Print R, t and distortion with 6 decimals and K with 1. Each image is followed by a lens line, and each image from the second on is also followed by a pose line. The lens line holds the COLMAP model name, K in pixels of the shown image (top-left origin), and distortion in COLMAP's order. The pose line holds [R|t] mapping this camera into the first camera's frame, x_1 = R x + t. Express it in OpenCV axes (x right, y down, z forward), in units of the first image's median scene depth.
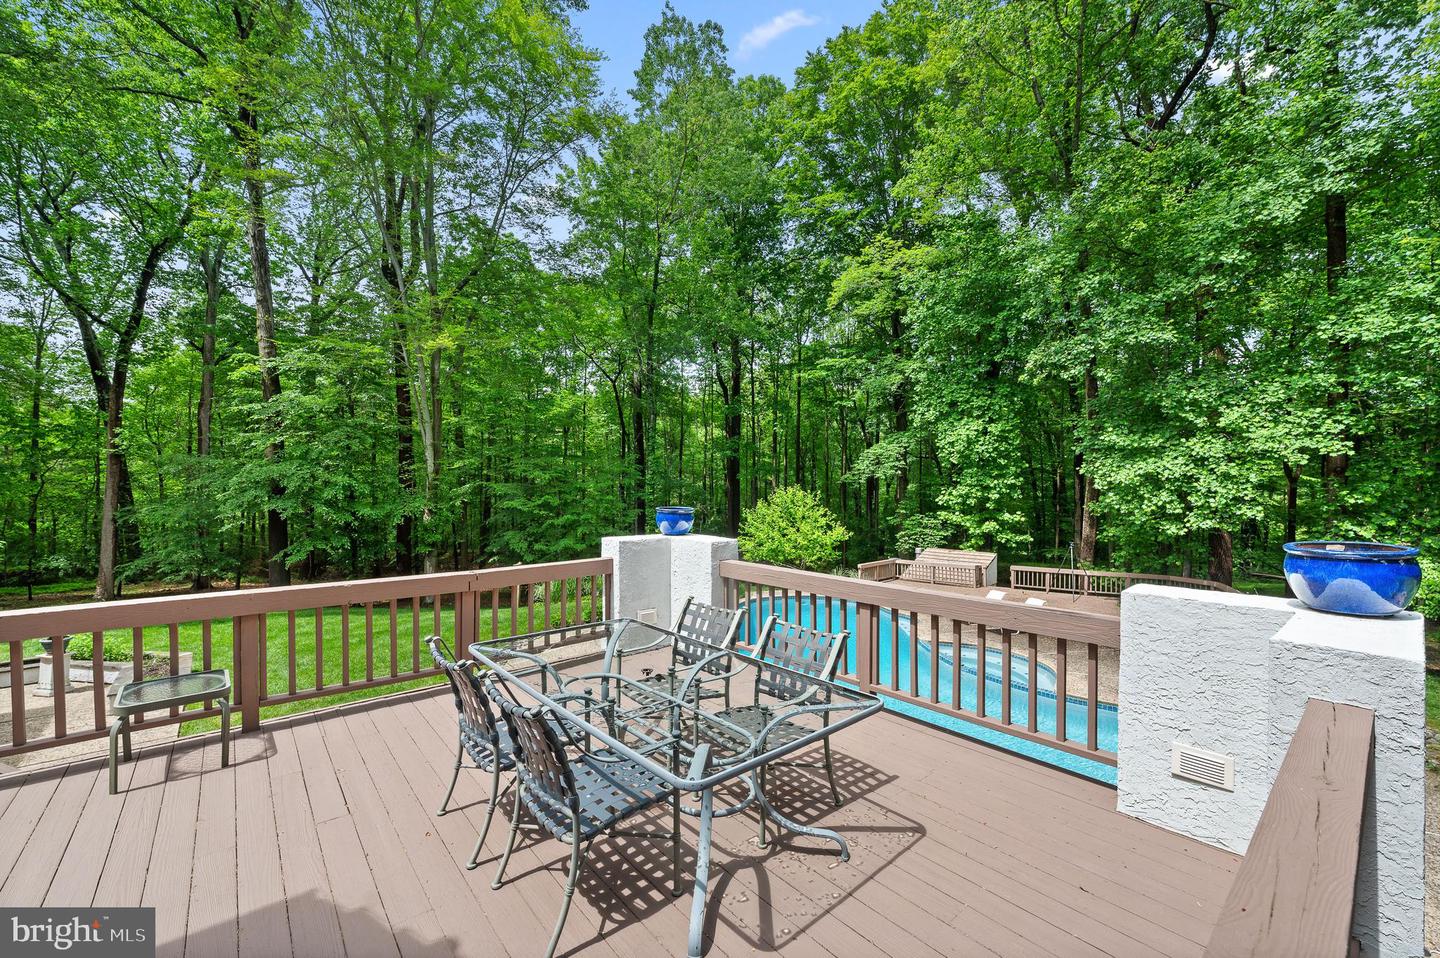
lens RADIAL K [[580.6, 0, 729.1], [0, 580.6, 485.2], [0, 0, 1]] dist [0.002094, 0.000164]
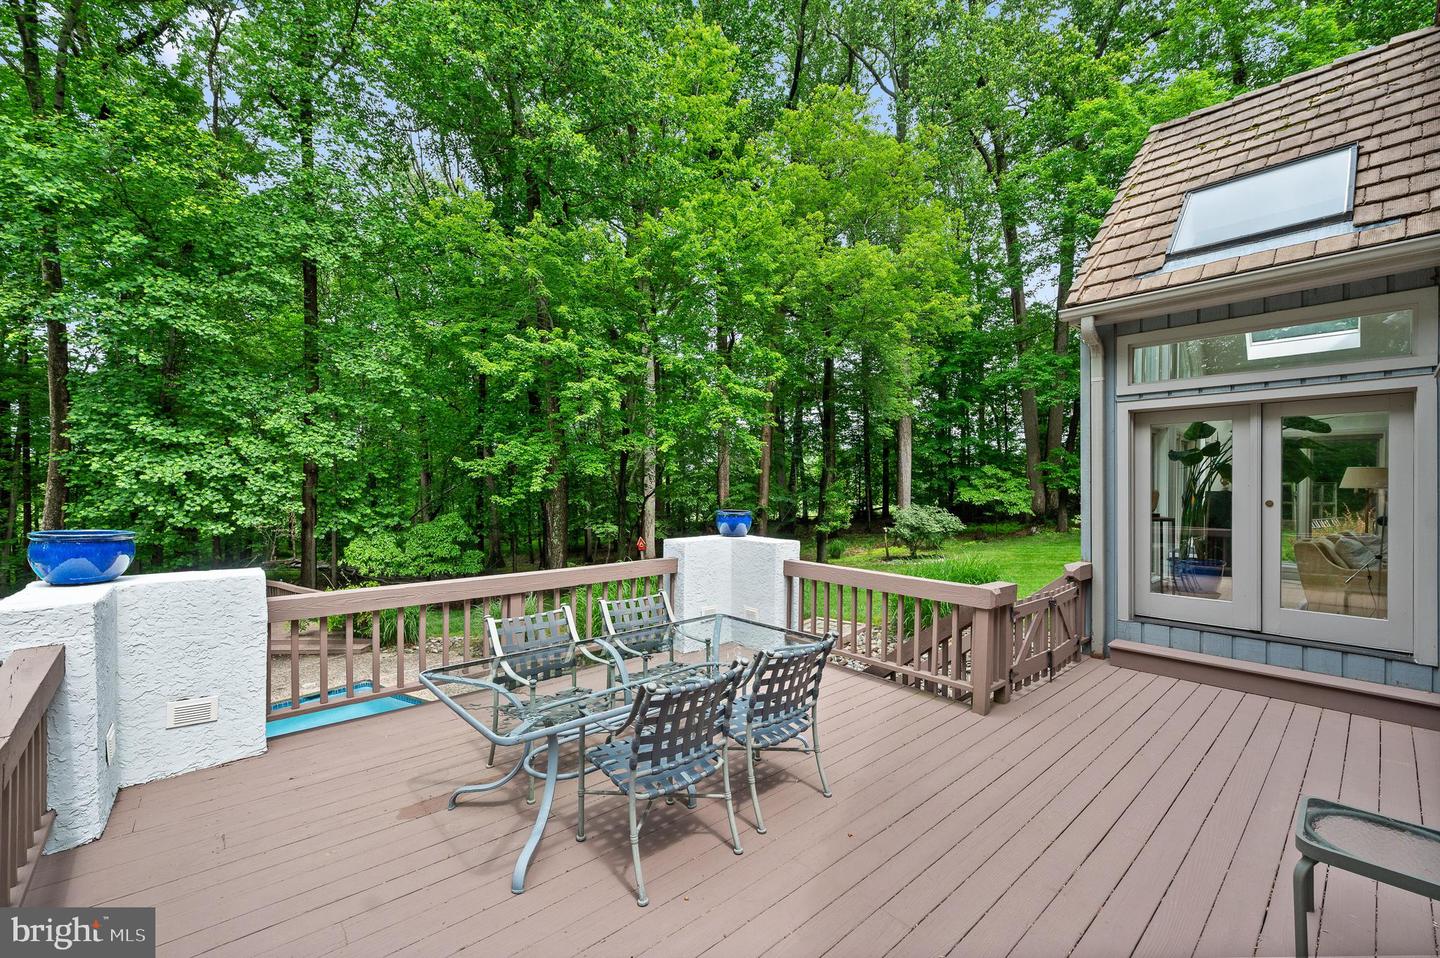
lens RADIAL K [[580.6, 0, 727.6], [0, 580.6, 483.6], [0, 0, 1]] dist [0.002094, 0.000164]
pose [[-0.026300, 0.000170, 0.999654, -0.238842], [-0.002084, 0.999998, -0.000225, -0.002100], [-0.999652, -0.002089, -0.026300, 0.169629]]
